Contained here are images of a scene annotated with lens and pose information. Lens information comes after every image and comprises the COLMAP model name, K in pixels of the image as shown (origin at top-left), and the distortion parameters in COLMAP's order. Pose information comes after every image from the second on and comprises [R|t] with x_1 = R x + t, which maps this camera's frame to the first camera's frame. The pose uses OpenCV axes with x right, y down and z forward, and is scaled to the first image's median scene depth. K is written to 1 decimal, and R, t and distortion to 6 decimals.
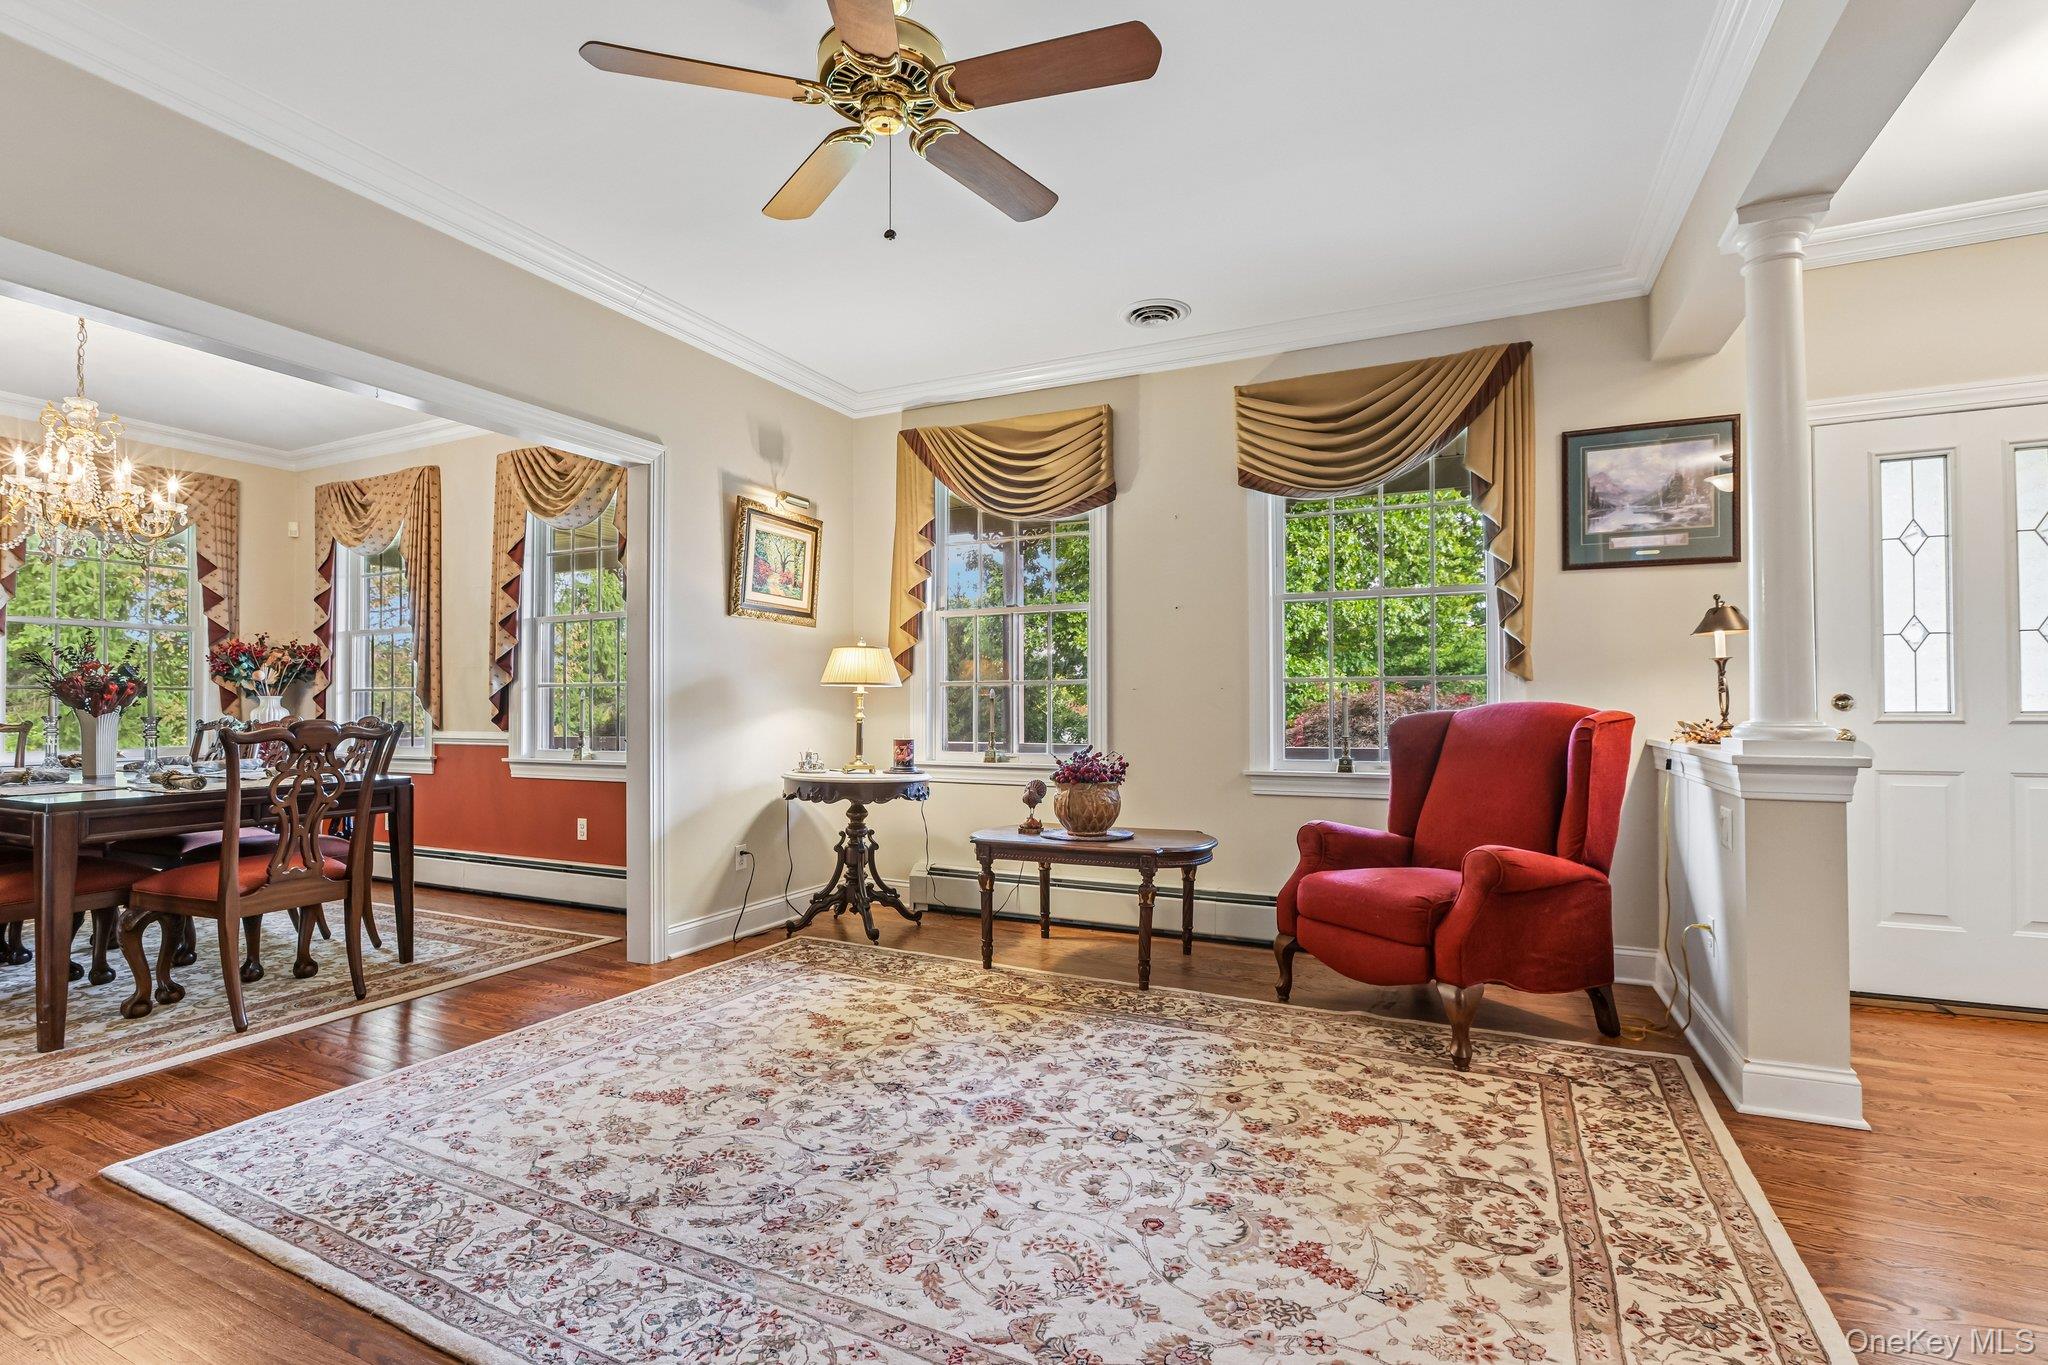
lens RADIAL K [[947.4, 0, 1016.0], [0, 947.4, 690.6], [0, 0, 1]] dist [-0.035407, 0.019581]
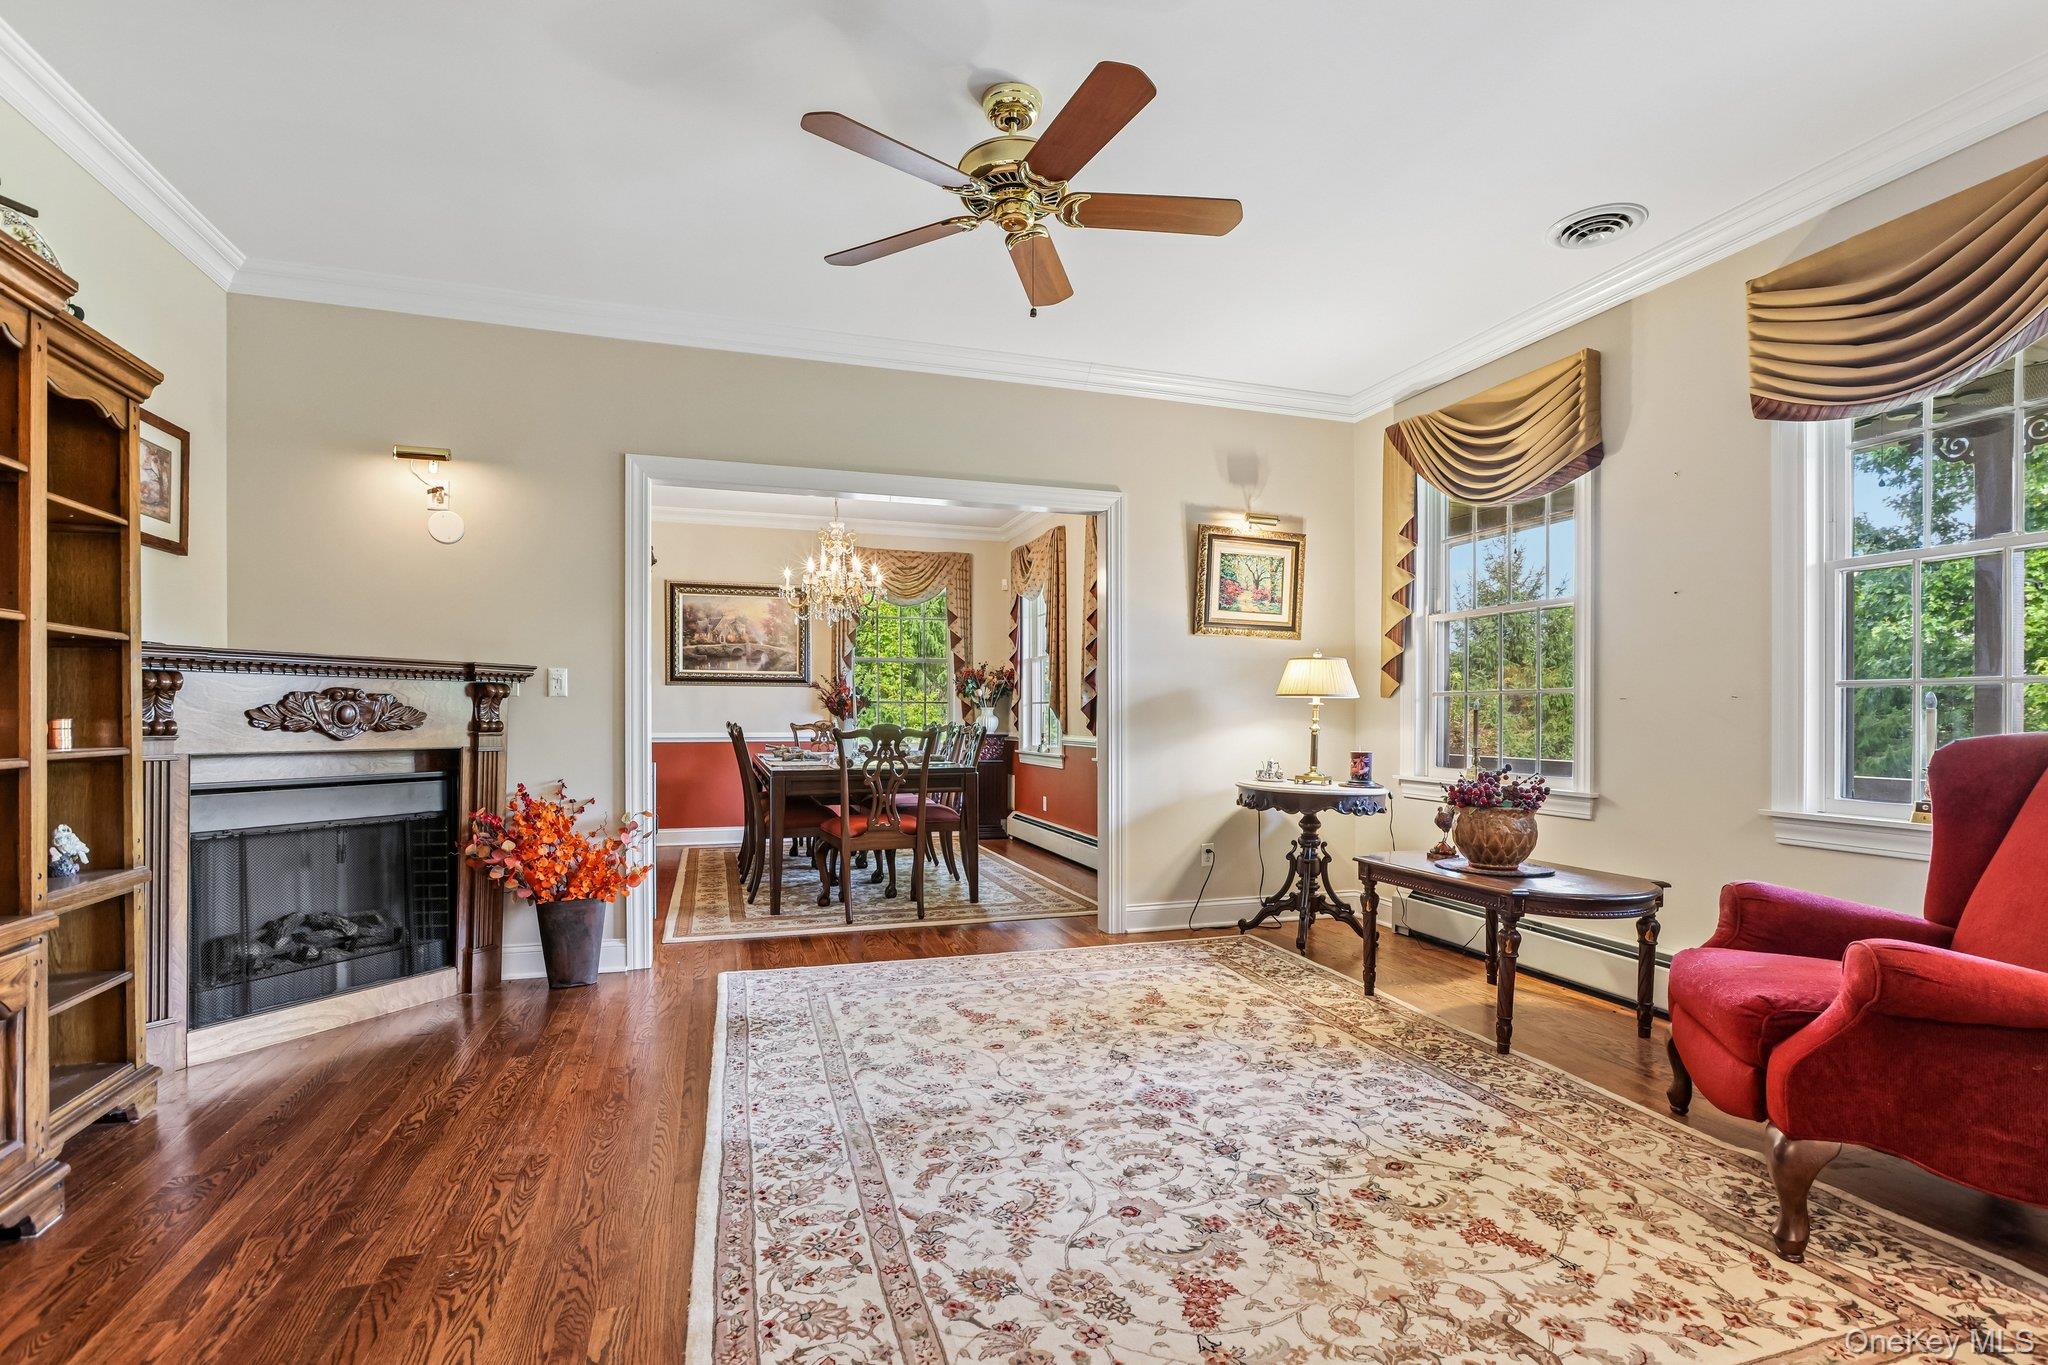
lens RADIAL K [[960.0, 0, 1024.7], [0, 960.0, 717.1], [0, 0, 1]] dist [-0.021297, 0.007234]
pose [[0.688512, 0.006299, -0.725198, 0.441965], [0.005778, 0.999883, 0.014170, 0.000113], [0.725202, -0.013946, 0.688395, 0.099189]]
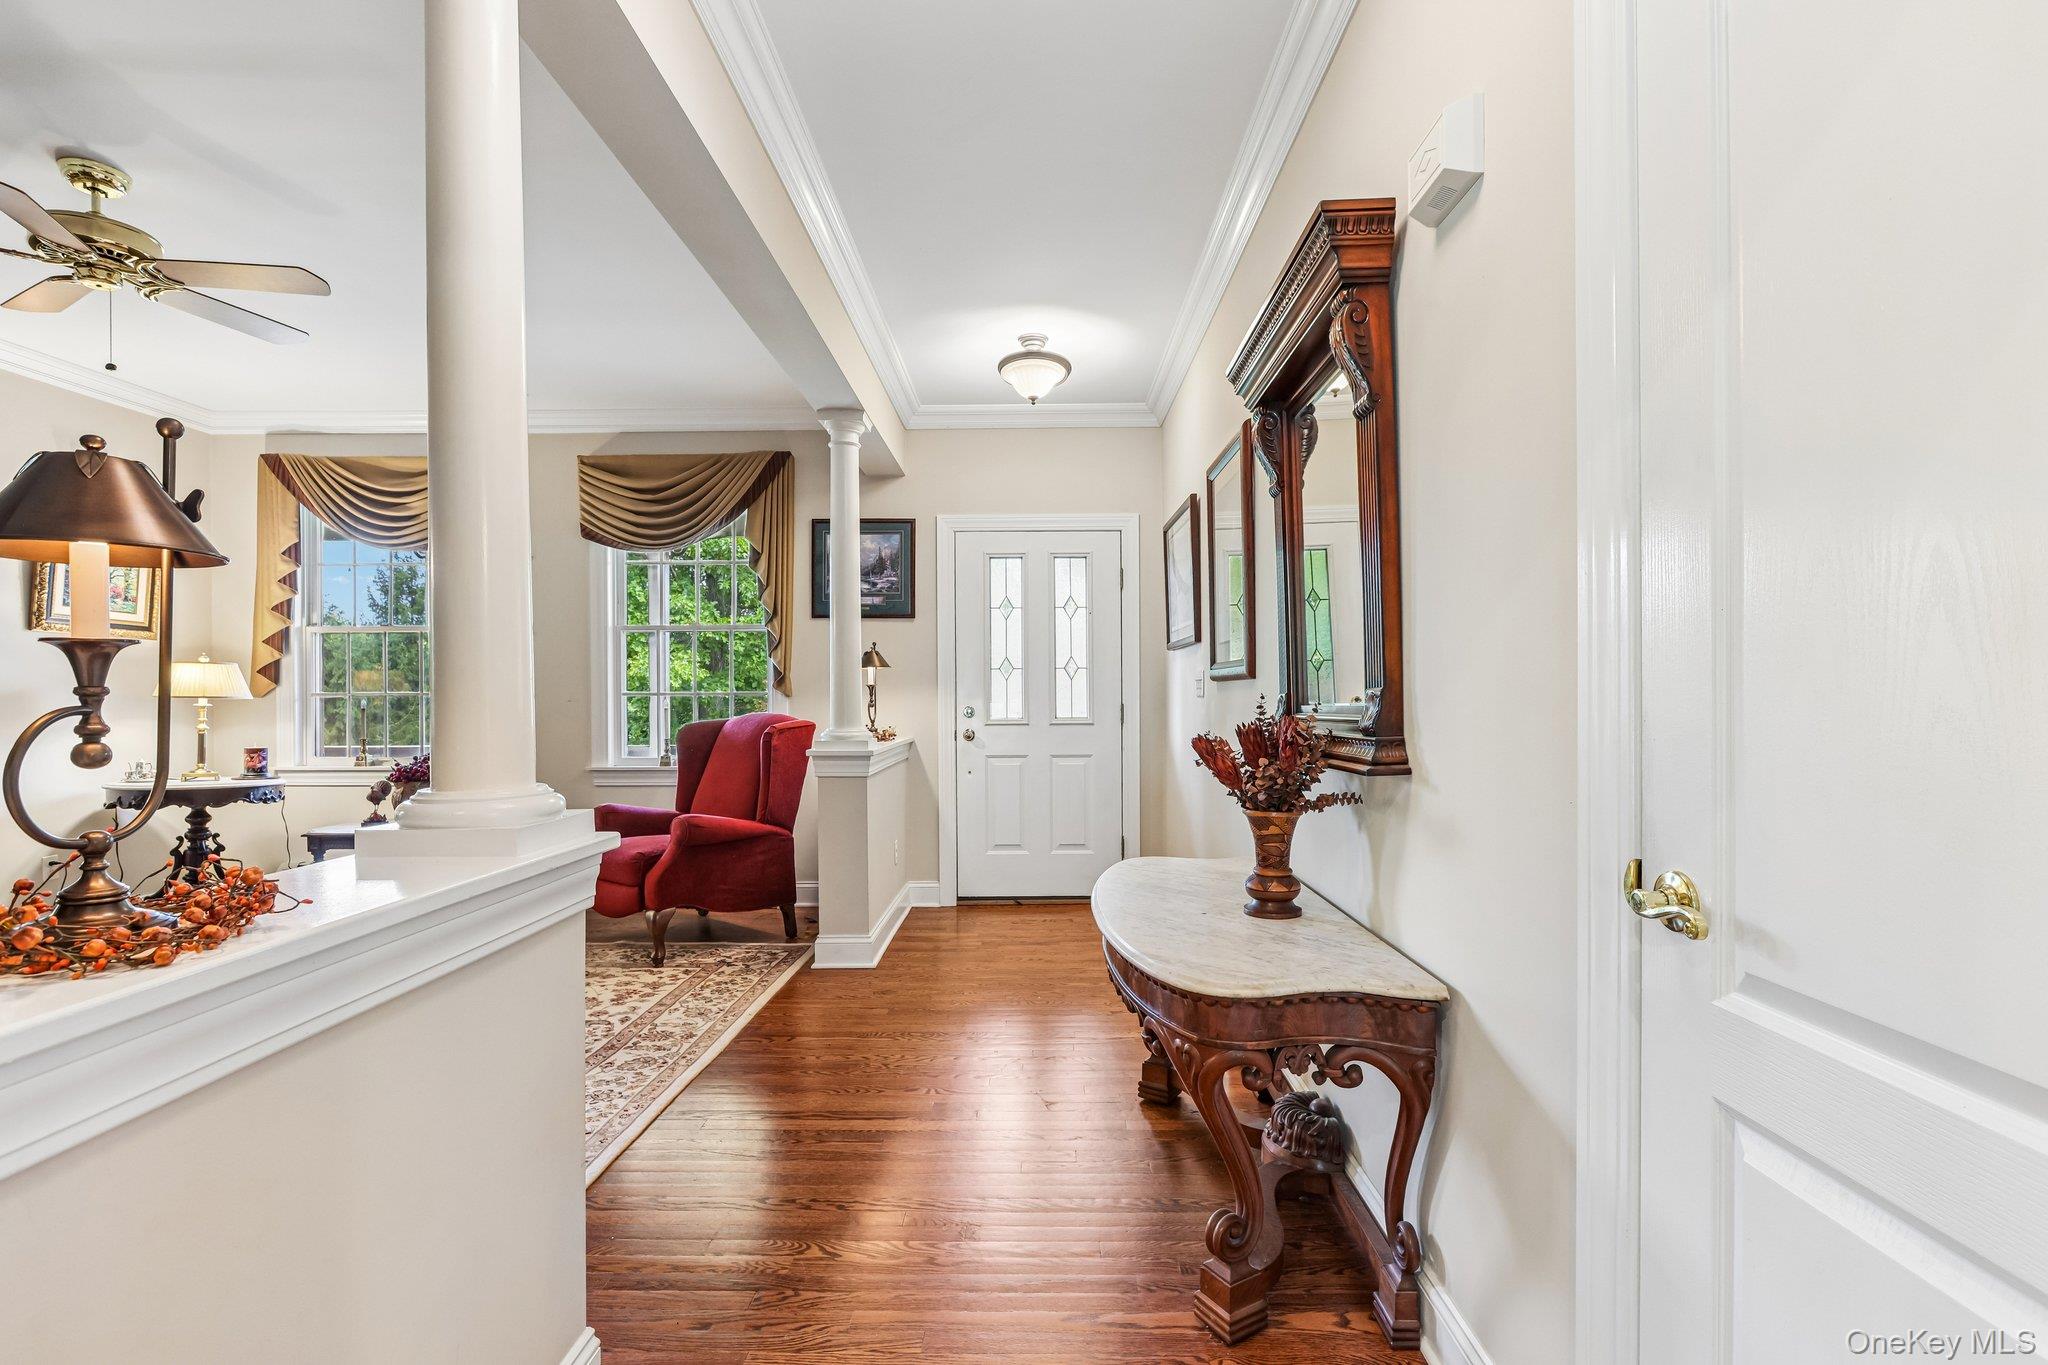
lens RADIAL K [[968.3, 0, 1027.0], [0, 968.3, 699.7], [0, 0, 1]] dist [-0.002263, 0.006819]
pose [[0.910835, -0.002591, 0.412762, 0.282851], [-0.004489, 0.999859, 0.016182, -0.031431], [-0.412746, -0.016592, 0.910695, -0.462238]]
